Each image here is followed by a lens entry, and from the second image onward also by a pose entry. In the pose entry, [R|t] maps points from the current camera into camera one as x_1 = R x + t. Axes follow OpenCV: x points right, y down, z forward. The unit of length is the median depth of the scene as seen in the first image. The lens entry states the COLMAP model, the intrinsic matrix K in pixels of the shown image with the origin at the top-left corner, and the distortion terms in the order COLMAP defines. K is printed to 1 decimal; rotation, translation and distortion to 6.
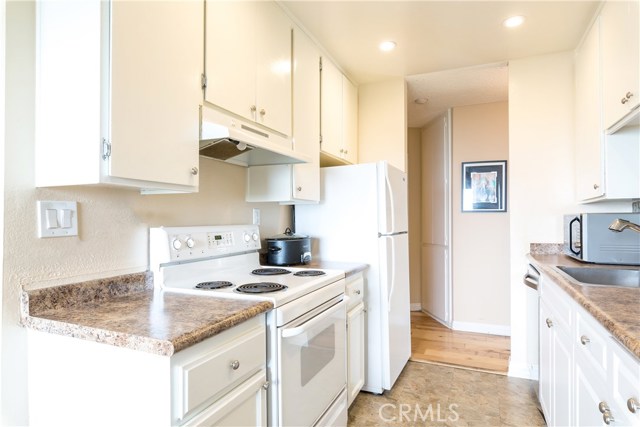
lens RADIAL K [[370.5, 0, 317.5], [0, 370.5, 218.4], [0, 0, 1]] dist [0.003276, -0.000572]
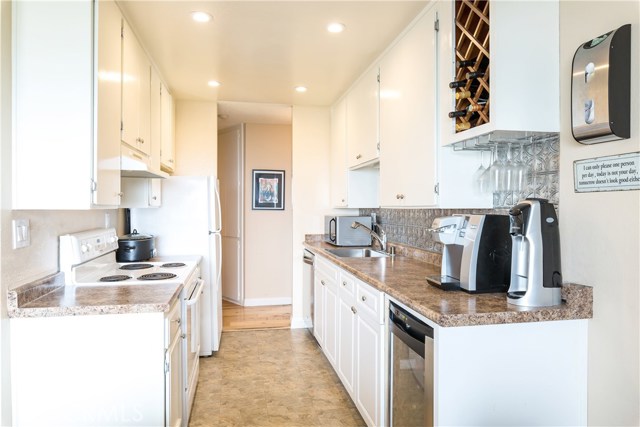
lens RADIAL K [[405.2, 0, 320.0], [0, 405.2, 213.5], [0, 0, 1]] dist [-0.001257, 0.000074]
pose [[0.813498, -0.004345, 0.581551, -0.351424], [-0.007607, 0.999807, 0.018111, -0.052023], [-0.581517, -0.019157, 0.813308, -0.376217]]
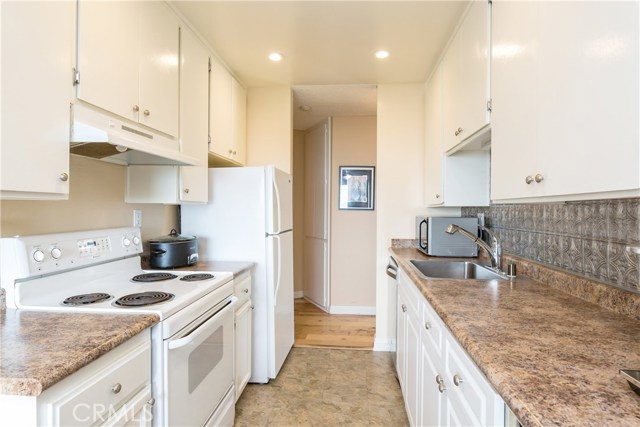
lens RADIAL K [[353.4, 0, 326.3], [0, 353.4, 212.7], [0, 0, 1]] dist [0.002303, -0.001886]
pose [[0.943594, 0.007174, 0.331028, -0.008189], [-0.011909, 0.999854, 0.012278, -0.034594], [-0.330892, -0.015528, 0.943541, -0.013344]]
